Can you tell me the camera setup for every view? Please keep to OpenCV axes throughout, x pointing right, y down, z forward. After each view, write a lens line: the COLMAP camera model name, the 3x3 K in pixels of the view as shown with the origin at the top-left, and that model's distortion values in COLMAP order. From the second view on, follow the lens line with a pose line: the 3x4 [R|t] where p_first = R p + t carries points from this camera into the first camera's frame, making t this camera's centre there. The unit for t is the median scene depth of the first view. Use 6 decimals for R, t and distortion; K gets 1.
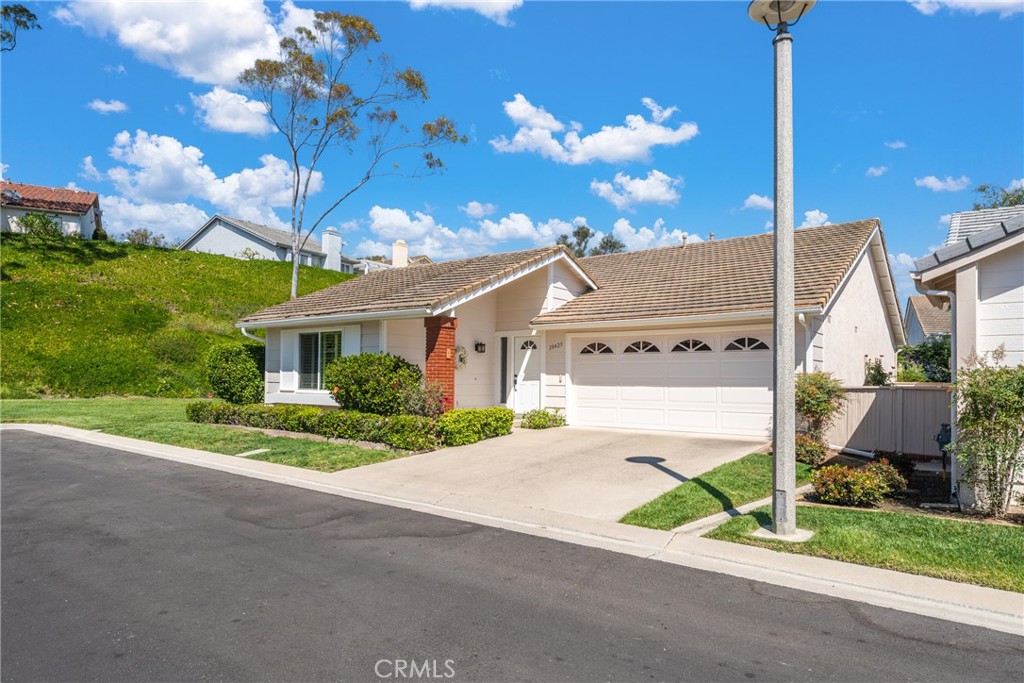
lens RADIAL K [[618.4, 0, 512.0], [0, 618.4, 341.5], [0, 0, 1]] dist [0.007497, 0.001433]
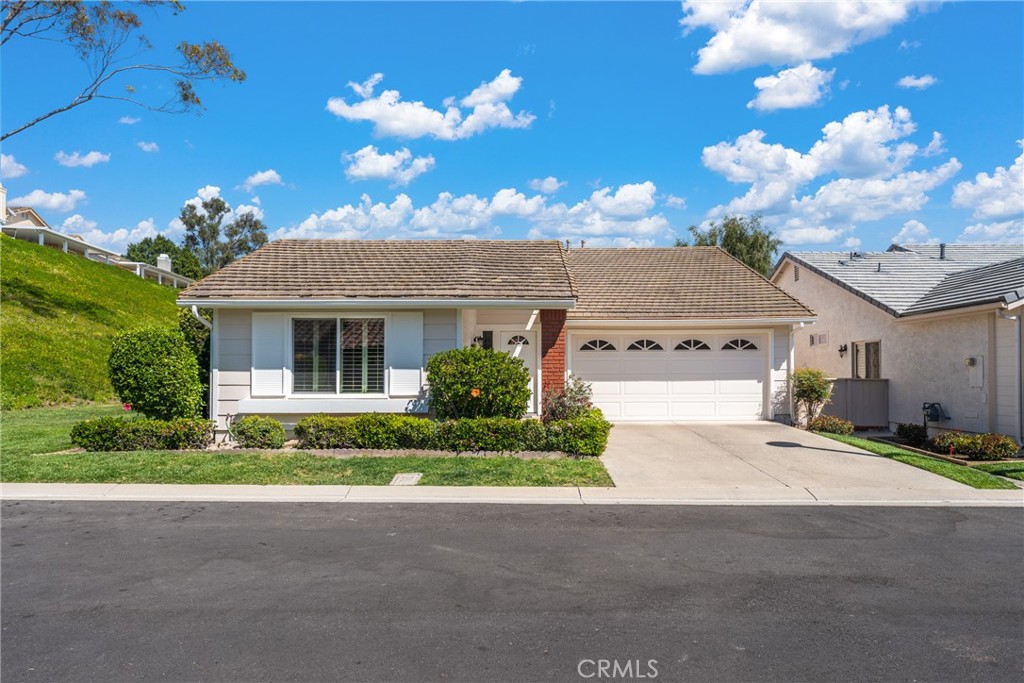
lens RADIAL K [[628.1, 0, 511.8], [0, 628.1, 357.8], [0, 0, 1]] dist [-0.003529, -0.000803]
pose [[0.790326, 0.004342, 0.612671, -0.619843], [-0.028158, 0.999176, 0.029241, 0.005258], [-0.612039, -0.040361, 0.789797, 0.257967]]
